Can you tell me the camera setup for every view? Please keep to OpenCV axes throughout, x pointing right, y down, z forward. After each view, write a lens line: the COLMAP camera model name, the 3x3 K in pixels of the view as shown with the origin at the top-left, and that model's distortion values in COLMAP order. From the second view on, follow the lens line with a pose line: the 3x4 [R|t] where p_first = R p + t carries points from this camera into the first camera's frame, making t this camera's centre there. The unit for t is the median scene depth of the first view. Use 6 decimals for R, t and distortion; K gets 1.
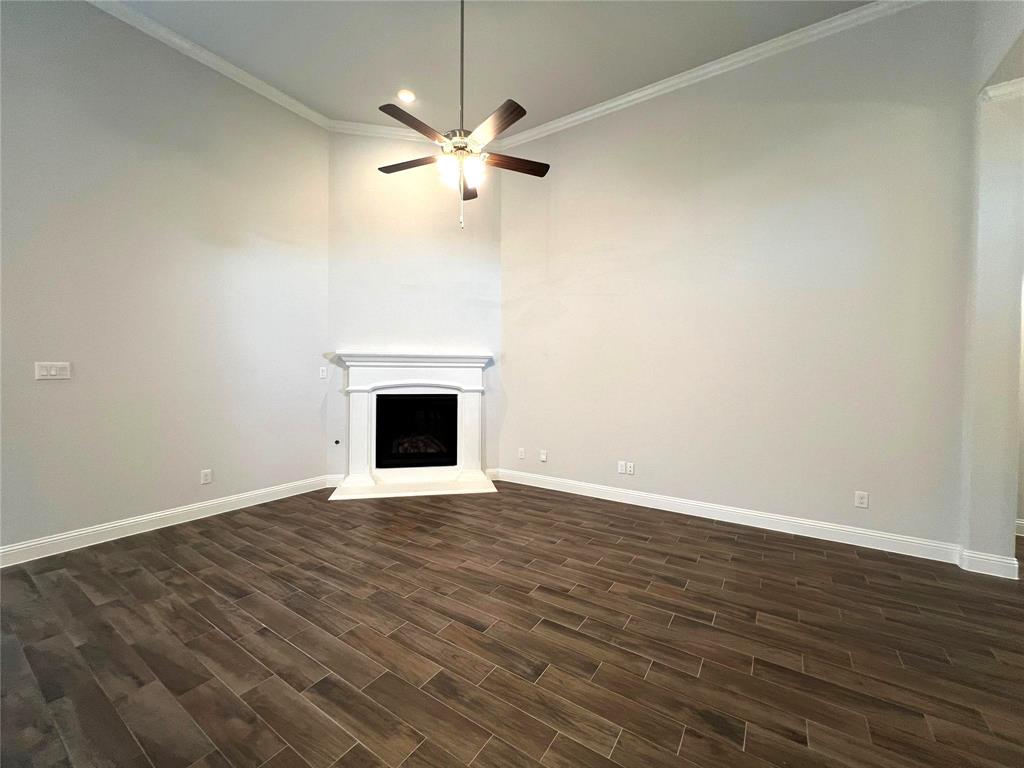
lens RADIAL K [[412.3, 0, 507.8], [0, 412.3, 380.6], [0, 0, 1]] dist [-0.000068, 0.000013]
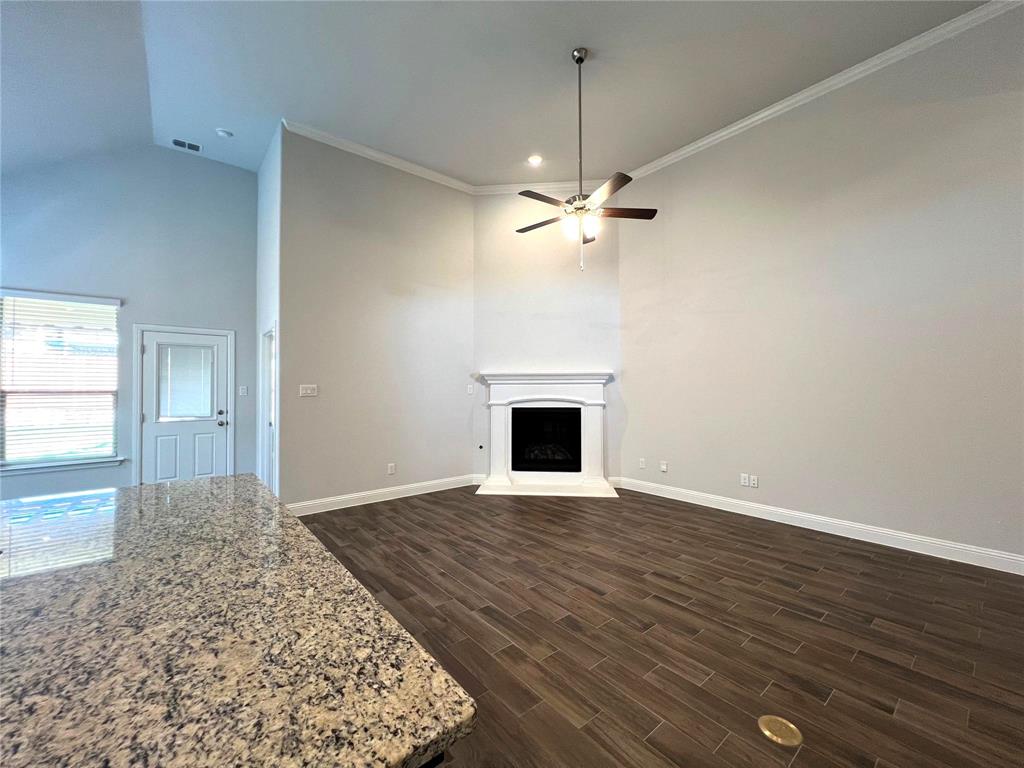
lens RADIAL K [[412.3, 0, 507.8], [0, 412.3, 380.6], [0, 0, 1]] dist [-0.000068, 0.000013]
pose [[0.955198, -0.016932, -0.295482, 0.033175], [0.005768, 0.999238, -0.038614, 0.002536], [0.295911, 0.035180, 0.954568, -0.215913]]
